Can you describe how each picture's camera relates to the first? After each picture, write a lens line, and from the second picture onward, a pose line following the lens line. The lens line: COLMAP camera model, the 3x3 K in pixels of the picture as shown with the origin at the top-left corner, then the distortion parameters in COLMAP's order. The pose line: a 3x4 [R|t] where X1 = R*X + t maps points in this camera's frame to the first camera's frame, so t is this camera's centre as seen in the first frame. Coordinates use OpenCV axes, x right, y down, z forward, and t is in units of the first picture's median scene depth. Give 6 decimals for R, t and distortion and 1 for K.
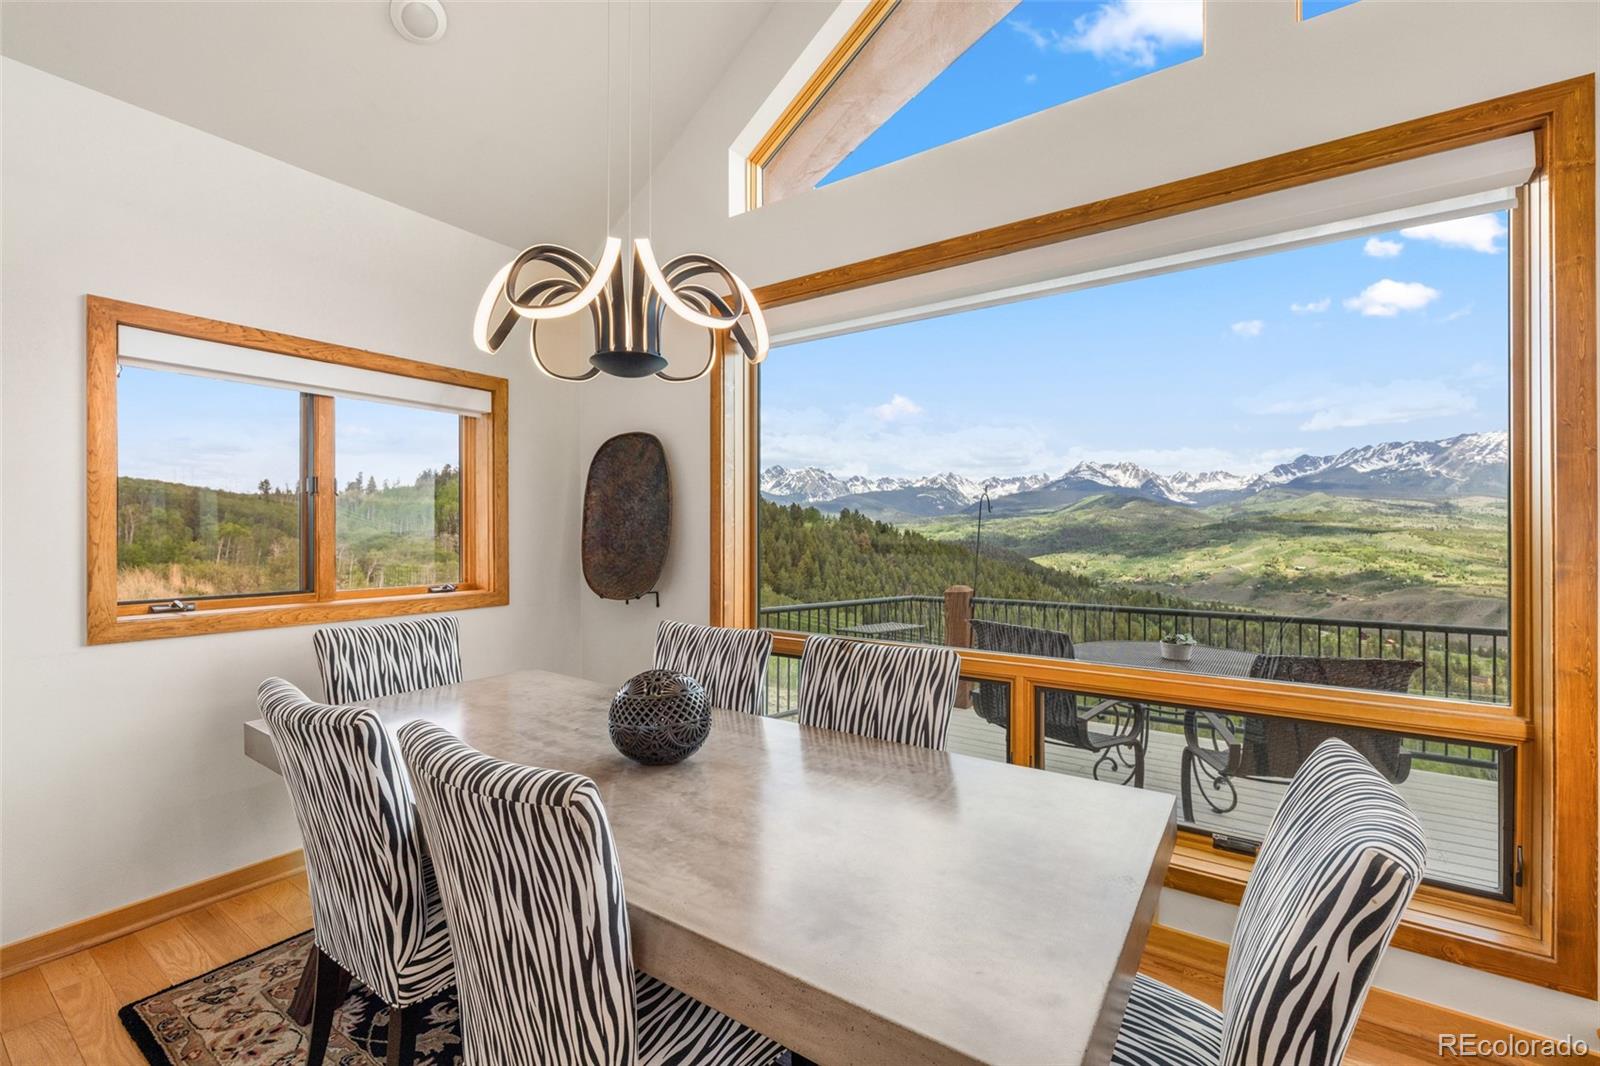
lens RADIAL K [[674.8, 0, 800.0], [0, 674.8, 533.0], [0, 0, 1]] dist [0.003145, 0.000392]
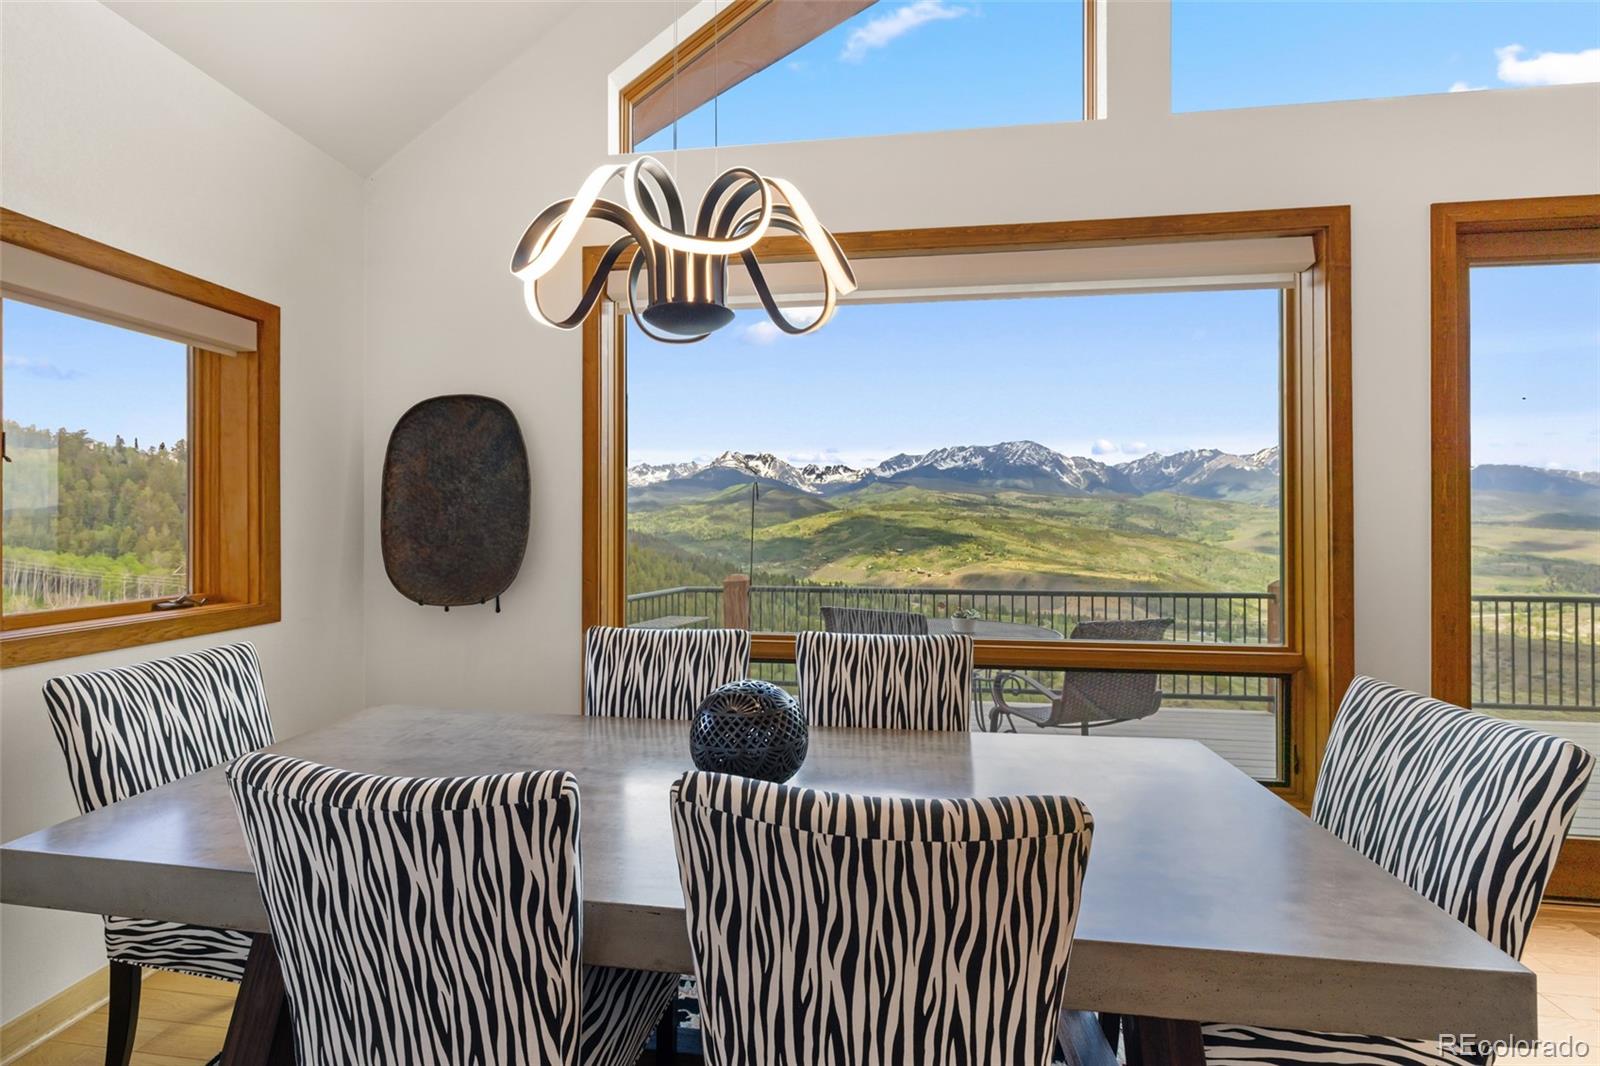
lens RADIAL K [[706.0, 0, 773.9], [0, 706.0, 517.8], [0, 0, 1]] dist [0.002062, 0.000309]
pose [[0.895304, 0.000706, 0.445456, -0.303158], [0.001128, 0.999992, -0.003854, -0.000281], [-0.445455, 0.003953, 0.895296, 0.095143]]
